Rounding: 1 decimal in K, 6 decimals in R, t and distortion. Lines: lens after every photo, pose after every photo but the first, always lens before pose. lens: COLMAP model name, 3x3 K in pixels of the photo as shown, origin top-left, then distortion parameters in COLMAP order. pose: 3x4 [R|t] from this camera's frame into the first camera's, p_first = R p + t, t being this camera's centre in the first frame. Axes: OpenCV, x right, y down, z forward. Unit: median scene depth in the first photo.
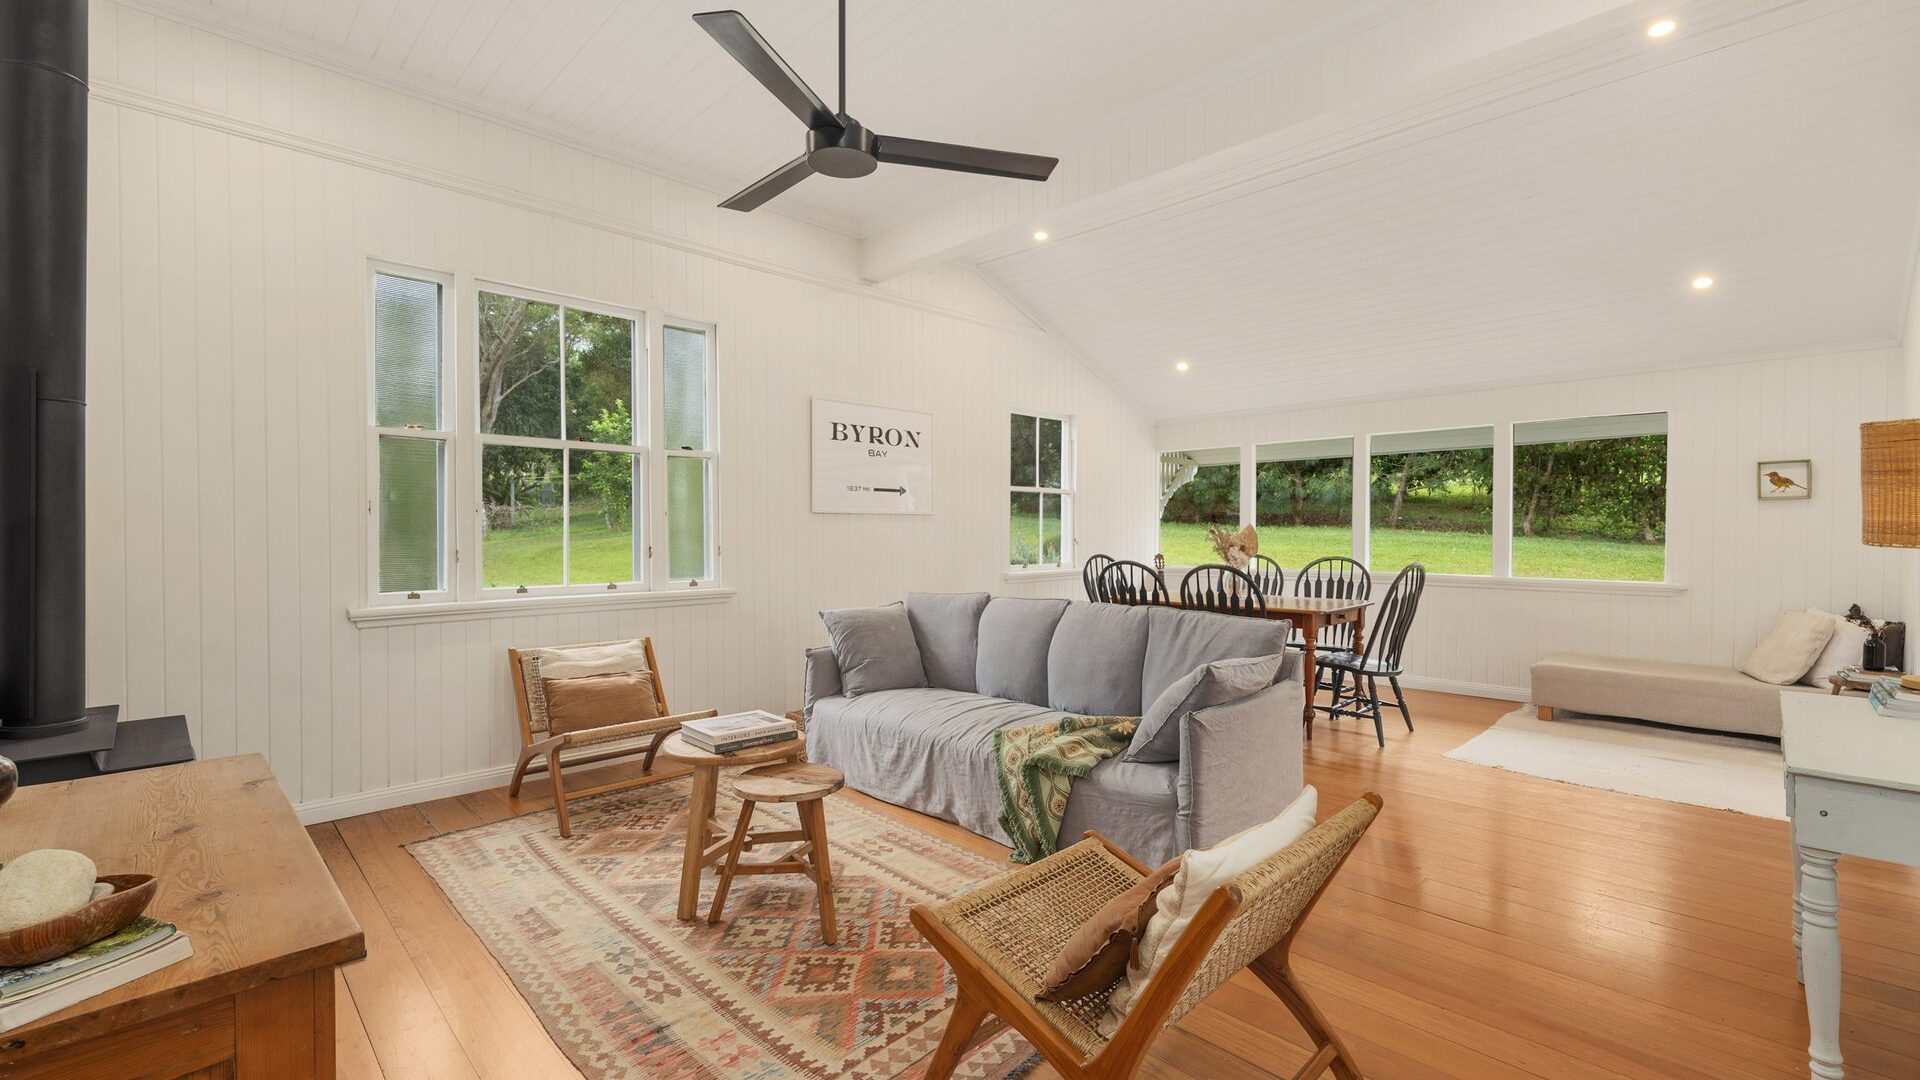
lens RADIAL K [[842.1, 0, 972.9], [0, 842.1, 545.4], [0, 0, 1]] dist [0.011946, 0.000292]
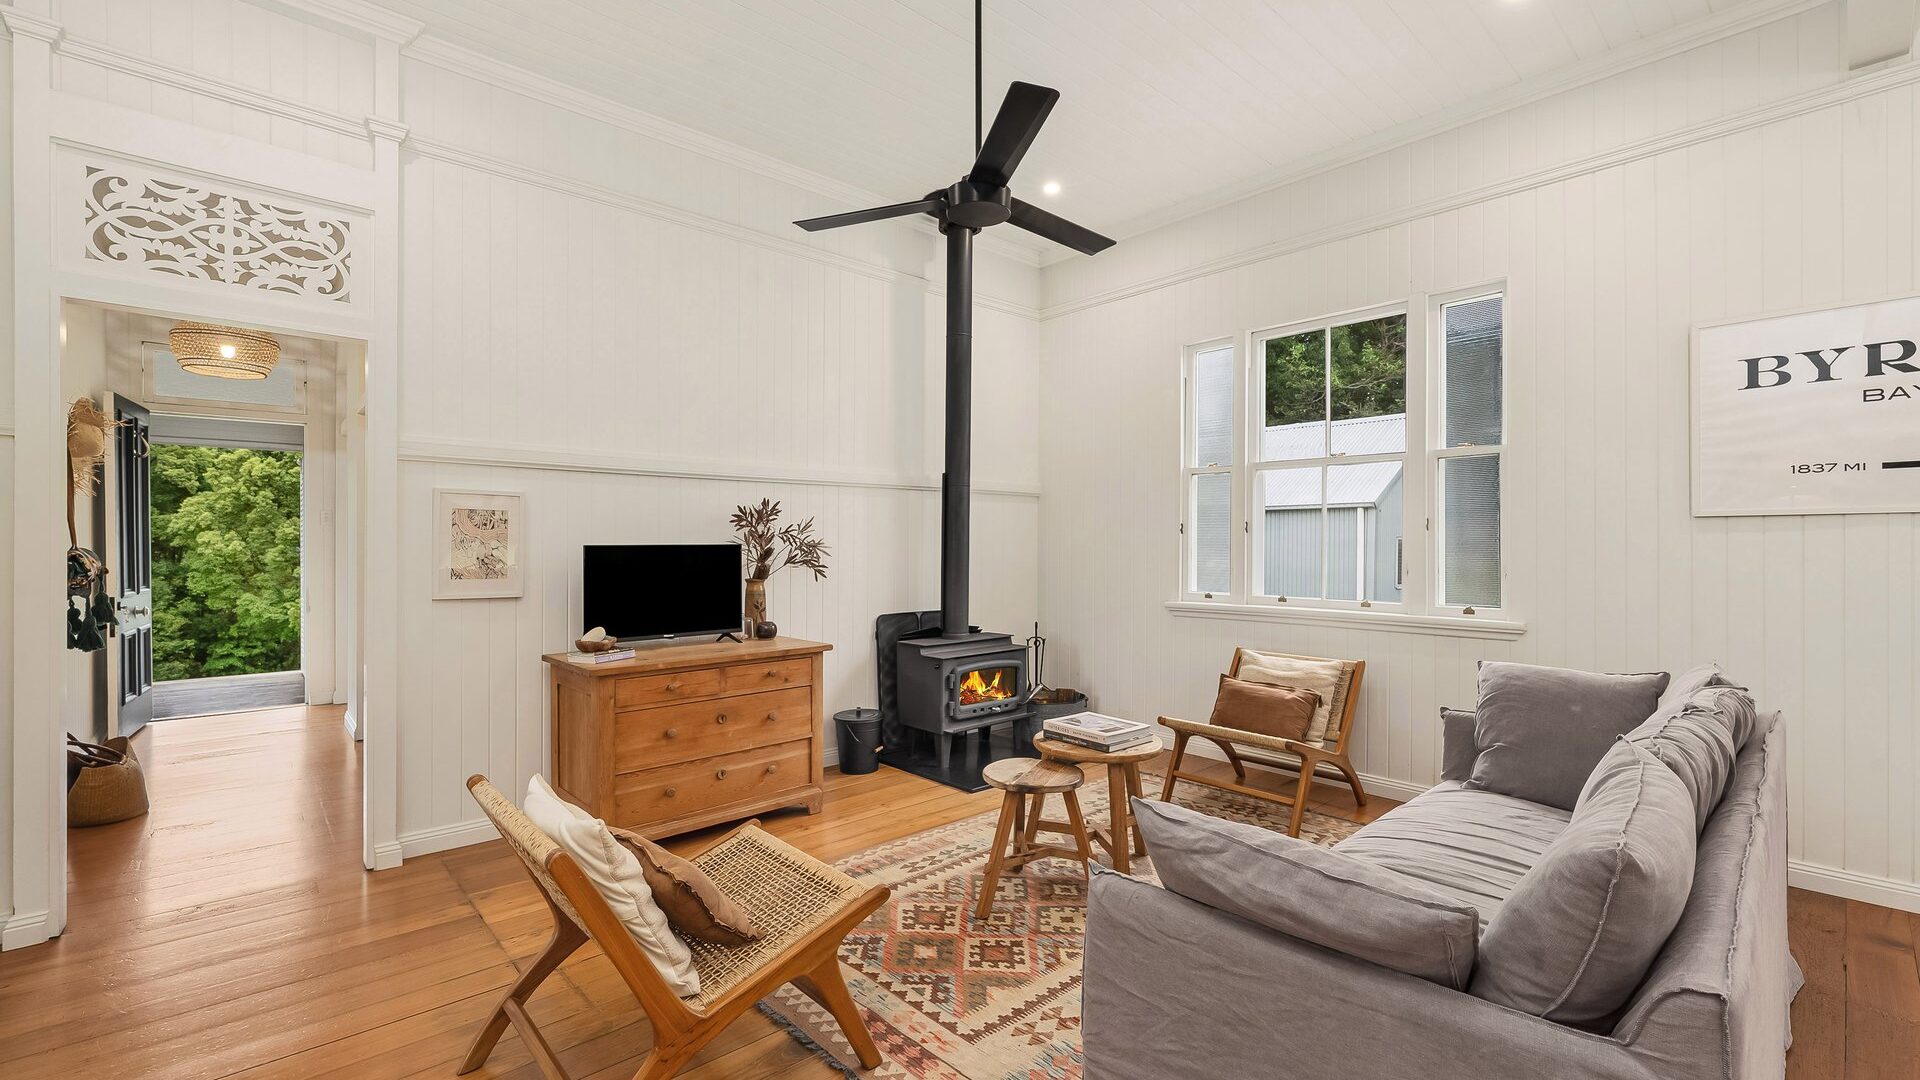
lens RADIAL K [[842.1, 0, 972.9], [0, 842.1, 545.4], [0, 0, 1]] dist [0.011946, 0.000292]
pose [[-0.073927, 0.002893, -0.997259, 0.499805], [-0.018936, 0.999811, 0.004304, -0.012024], [0.997084, 0.019202, -0.073858, 0.567817]]
